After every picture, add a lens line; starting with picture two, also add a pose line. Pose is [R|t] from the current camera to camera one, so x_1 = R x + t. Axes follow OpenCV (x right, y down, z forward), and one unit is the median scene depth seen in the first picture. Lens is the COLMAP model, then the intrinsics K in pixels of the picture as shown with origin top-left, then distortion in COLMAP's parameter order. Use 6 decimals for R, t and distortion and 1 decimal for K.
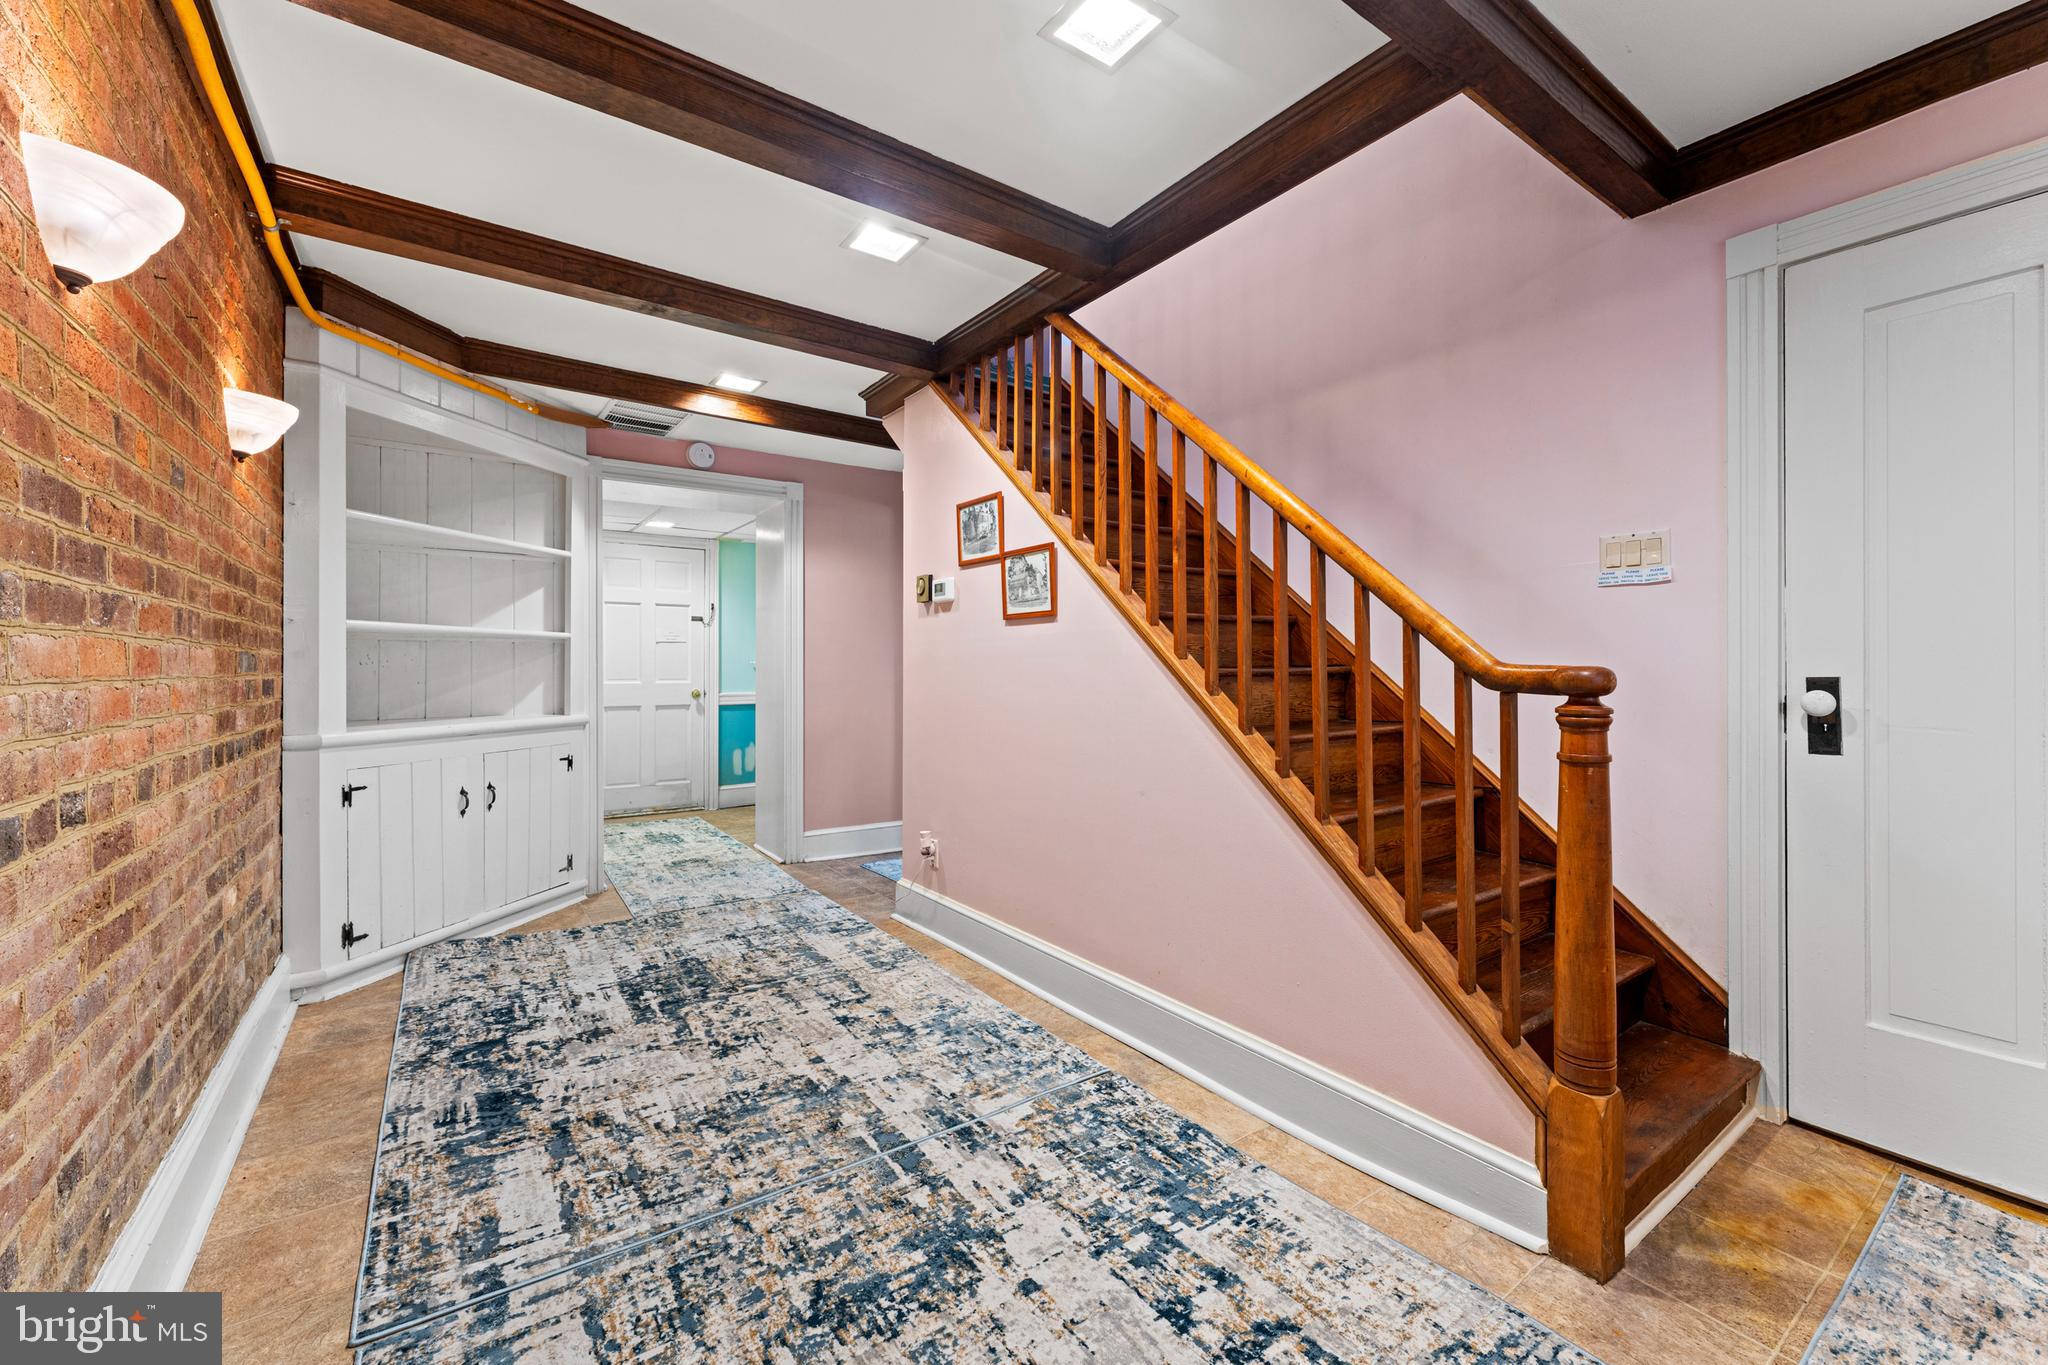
lens RADIAL K [[820.6, 0, 1024.6], [0, 820.6, 667.4], [0, 0, 1]] dist [0.002420, -0.000256]
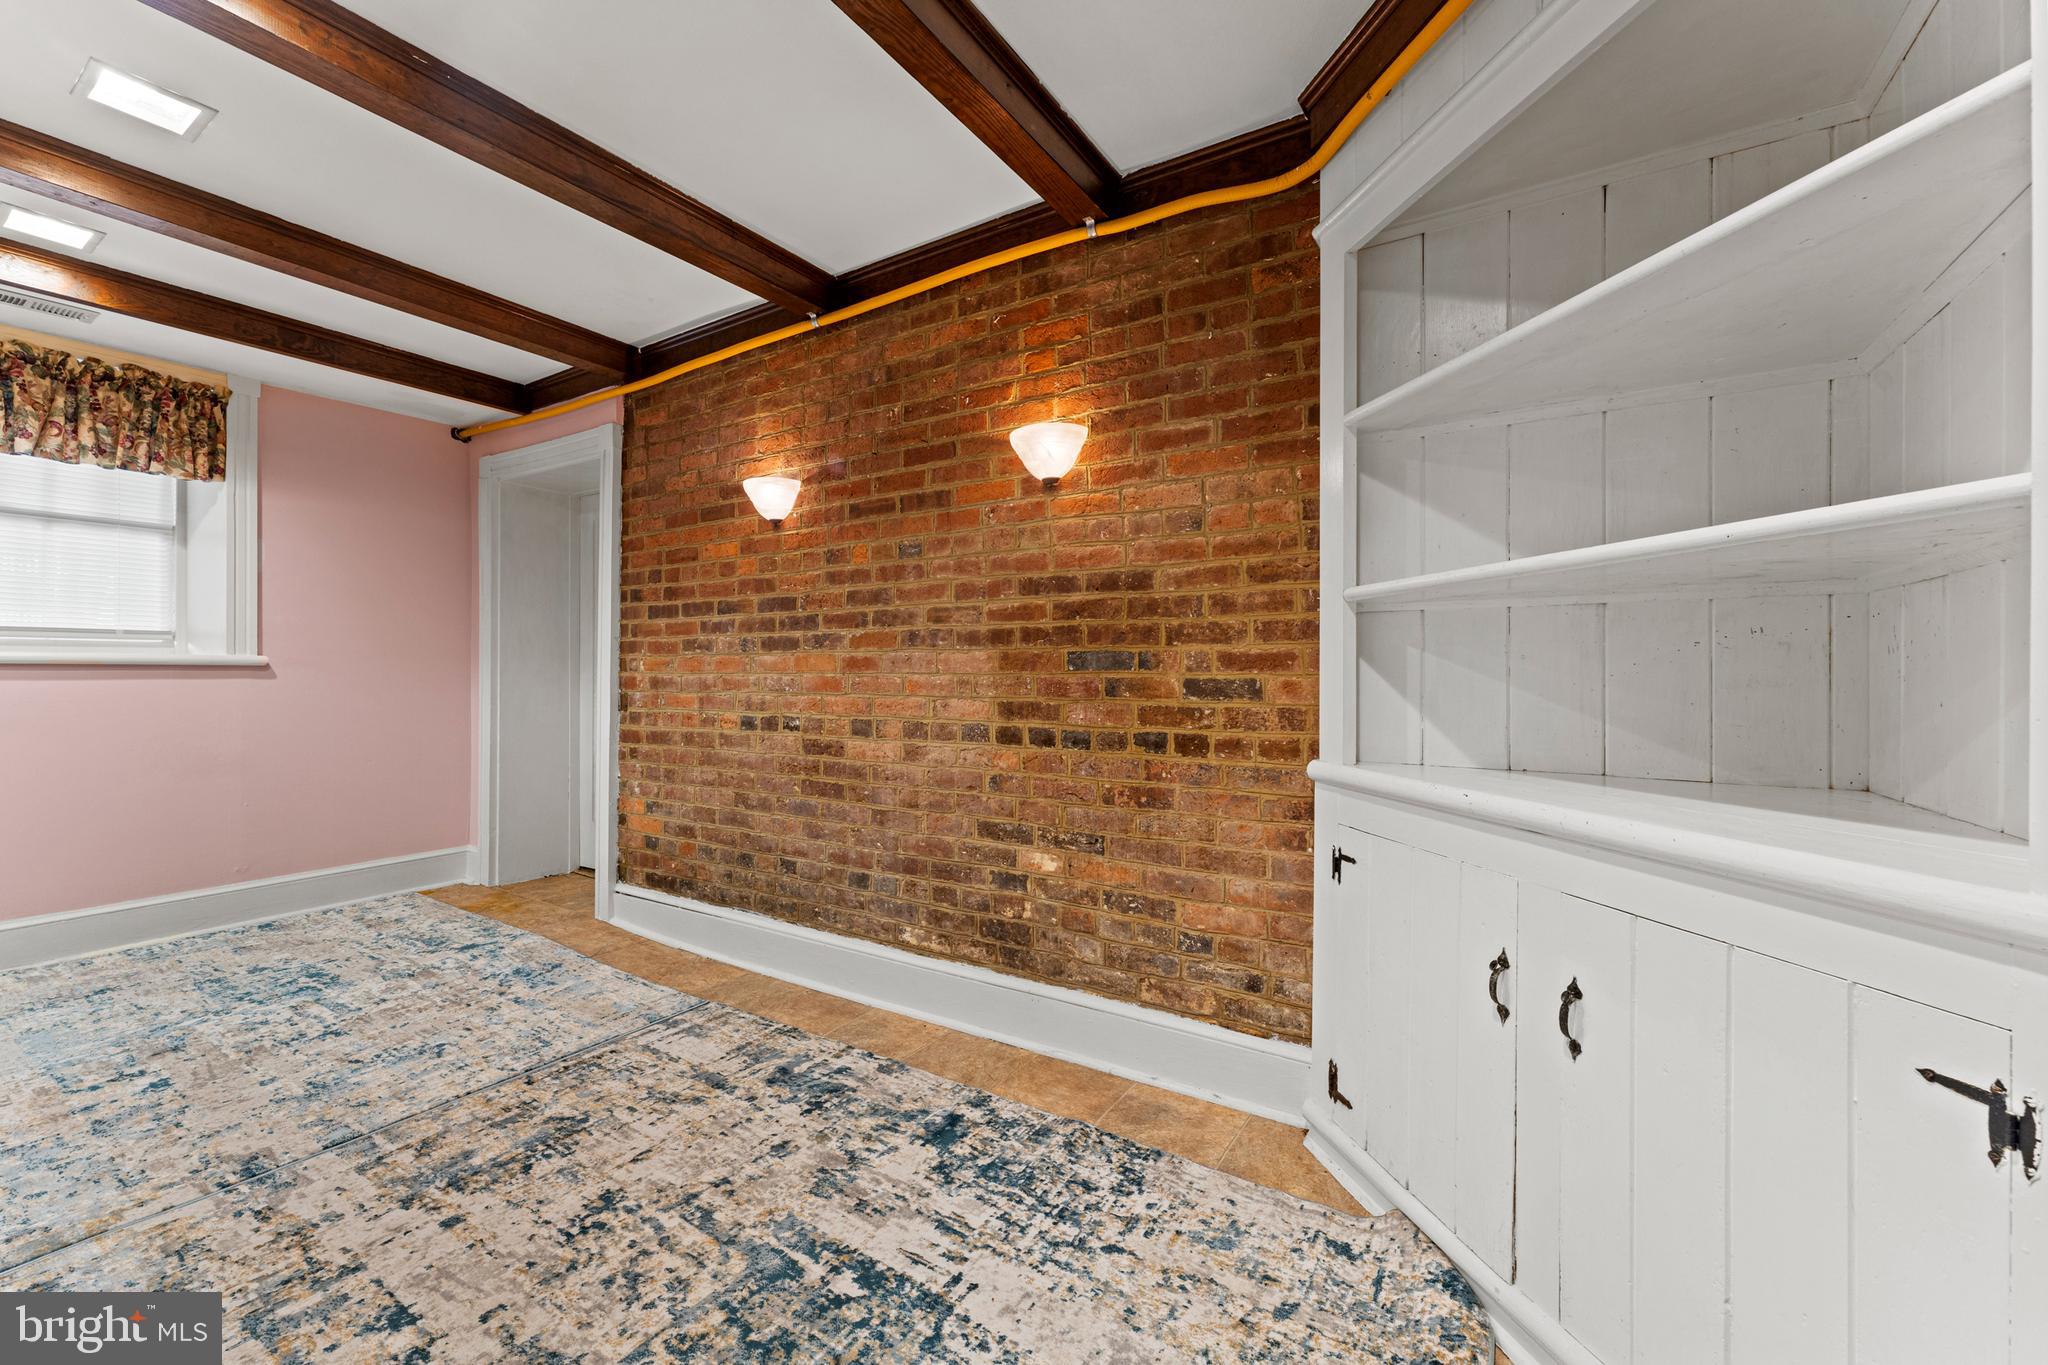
lens RADIAL K [[820.6, 0, 1026.2], [0, 820.6, 670.6], [0, 0, 1]] dist [0.002420, -0.000256]
pose [[-0.923104, -0.003820, -0.384532, -0.420297], [-0.001966, 0.999984, -0.005216, 0.010222], [0.384546, -0.004059, -0.923097, 1.783157]]
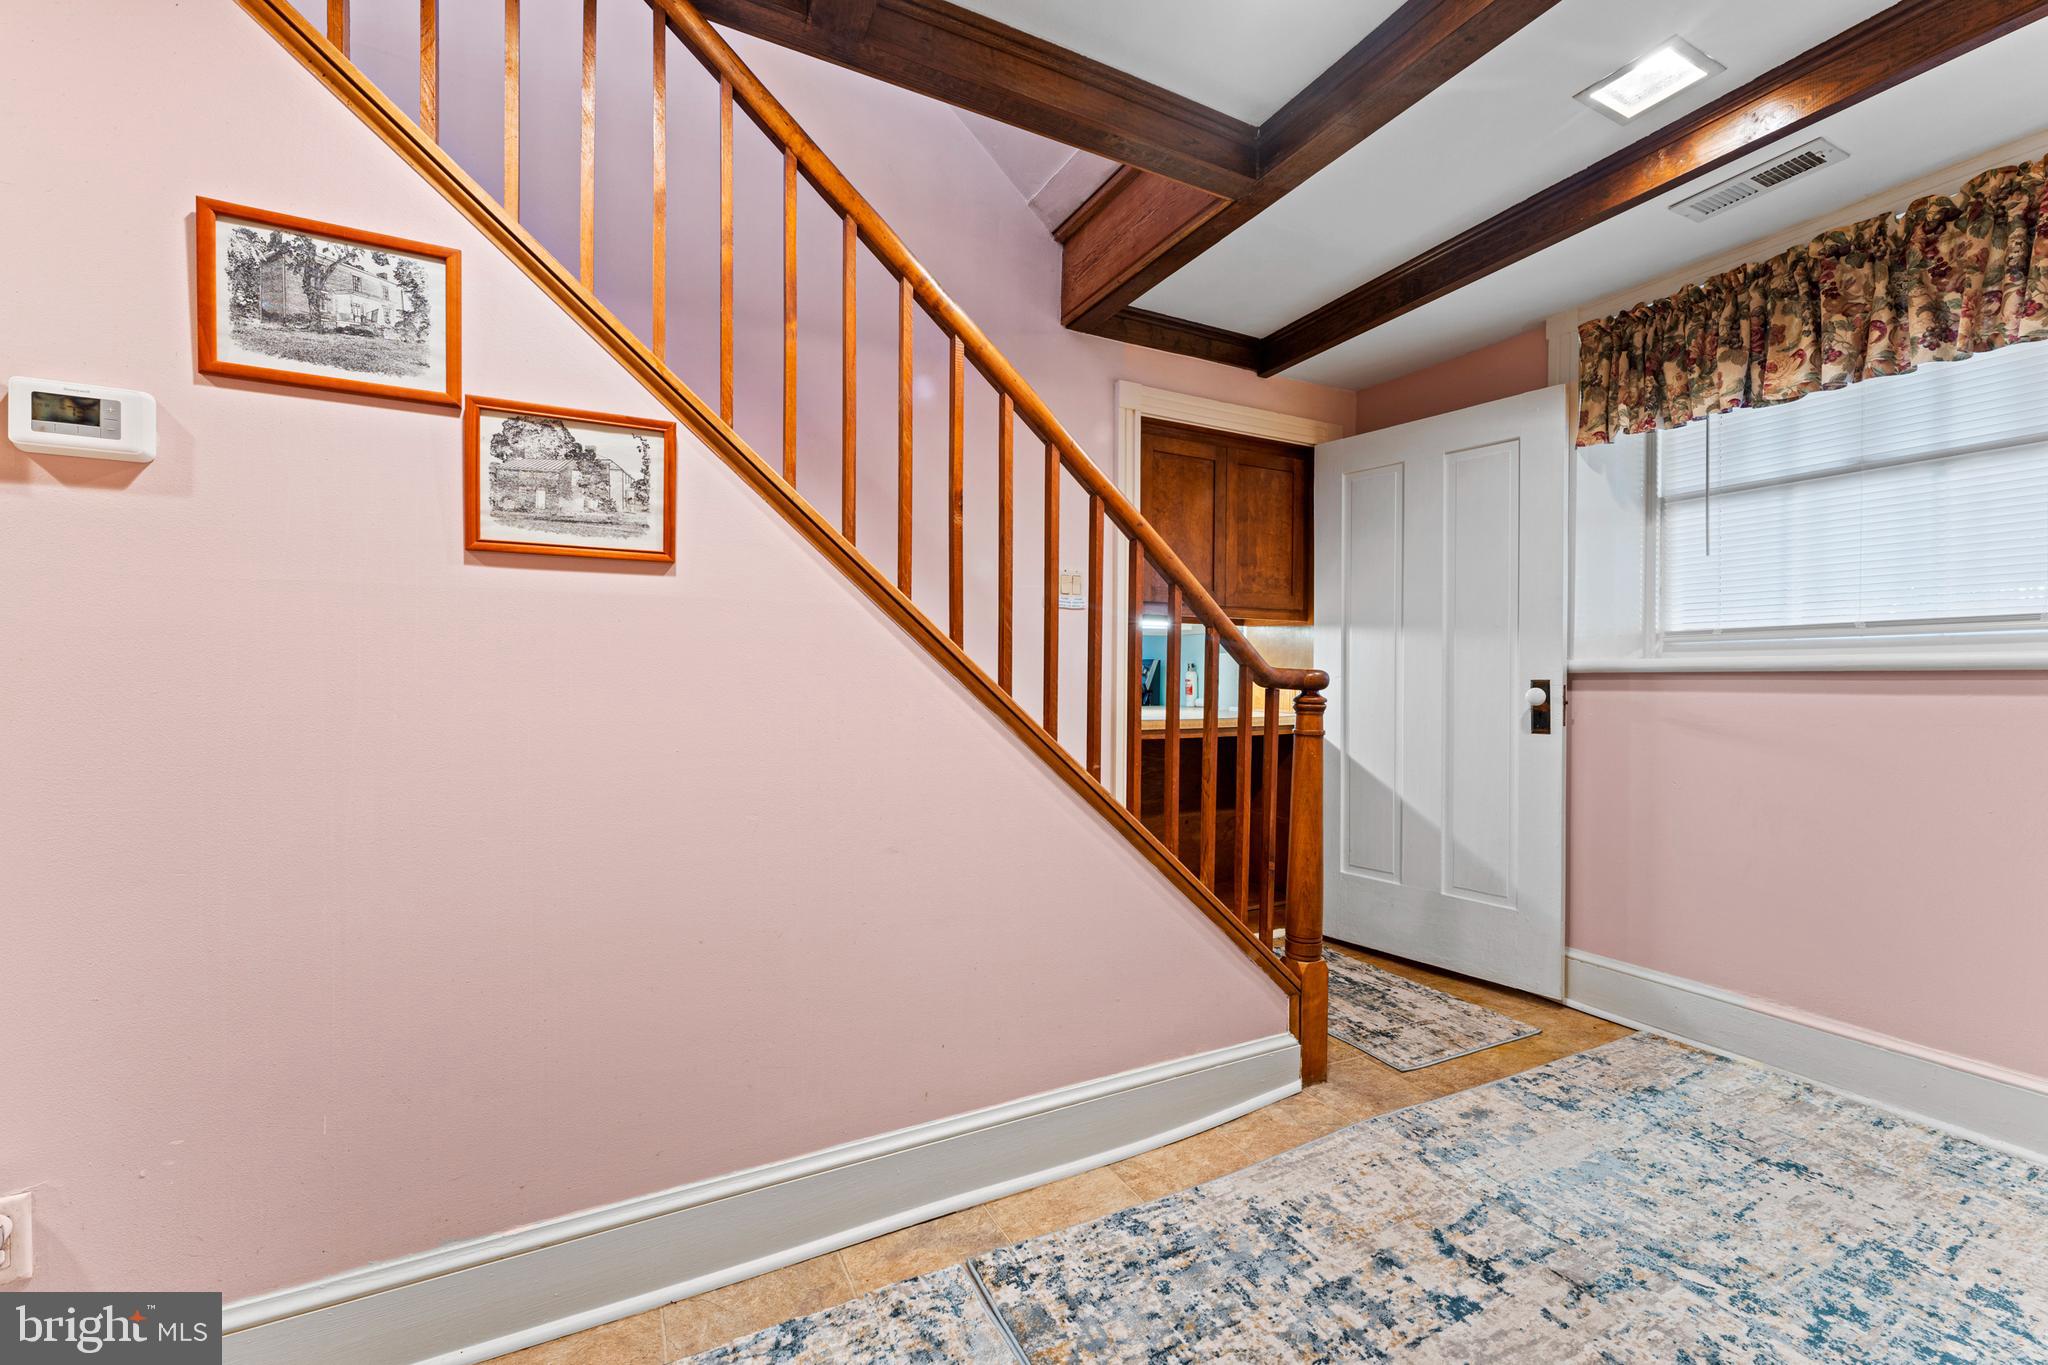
lens RADIAL K [[820.6, 0, 1023.8], [0, 820.6, 676.5], [0, 0, 1]] dist [0.002420, -0.000256]
pose [[0.144688, 0.001521, 0.989476, -0.524212], [-0.007477, 0.999972, -0.000444, 0.009523], [-0.989449, -0.007334, 0.144695, 0.810963]]
